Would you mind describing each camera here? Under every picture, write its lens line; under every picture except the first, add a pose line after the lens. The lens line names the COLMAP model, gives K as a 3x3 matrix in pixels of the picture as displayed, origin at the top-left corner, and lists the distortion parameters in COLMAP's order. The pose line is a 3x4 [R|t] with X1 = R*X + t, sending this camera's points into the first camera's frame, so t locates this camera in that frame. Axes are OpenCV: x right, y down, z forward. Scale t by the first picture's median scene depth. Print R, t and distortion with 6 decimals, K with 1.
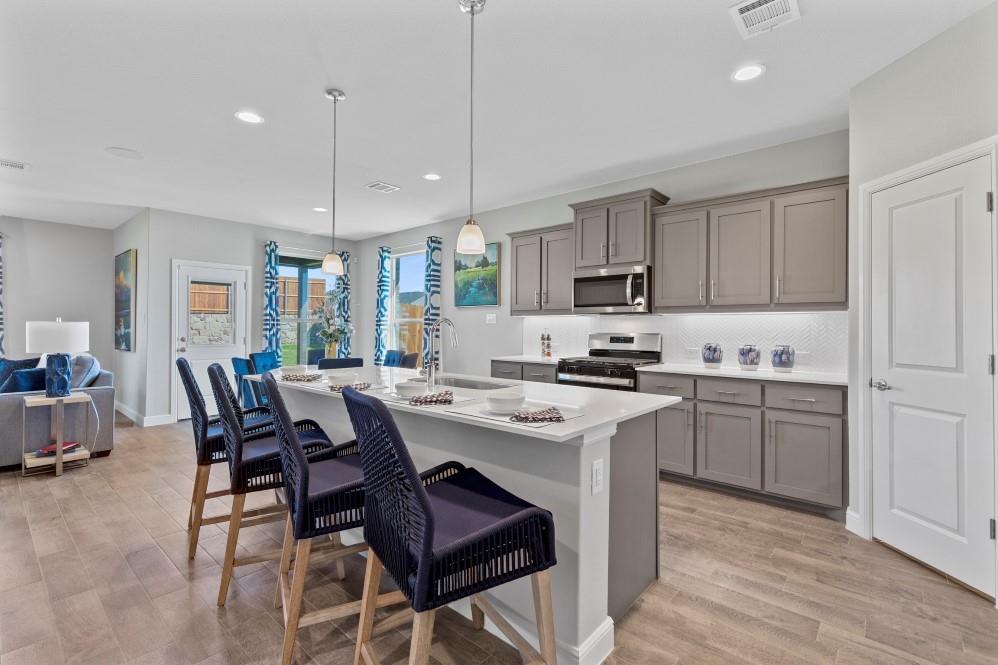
lens RADIAL K [[450.5, 0, 495.2], [0, 450.5, 322.3], [0, 0, 1]] dist [0.002428, 0.001312]
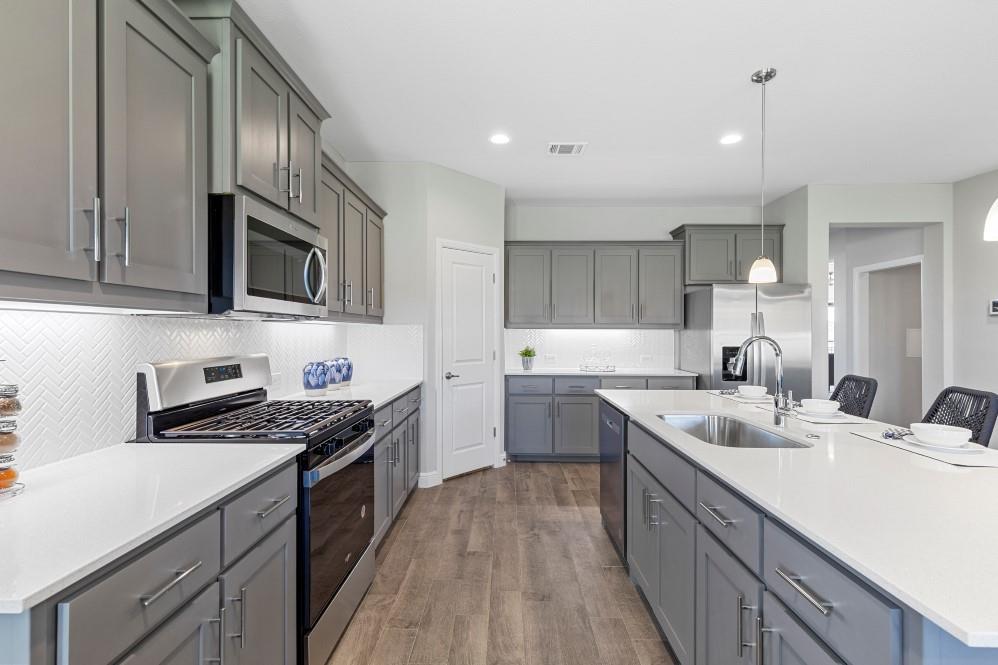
lens RADIAL K [[450.5, 0, 497.4], [0, 450.5, 331.5], [0, 0, 1]] dist [0.002428, 0.001312]
pose [[-0.644929, -0.000266, 0.764242, -0.411710], [-0.006599, 0.999965, -0.005221, -0.003332], [-0.764214, -0.008411, -0.644908, 1.853073]]
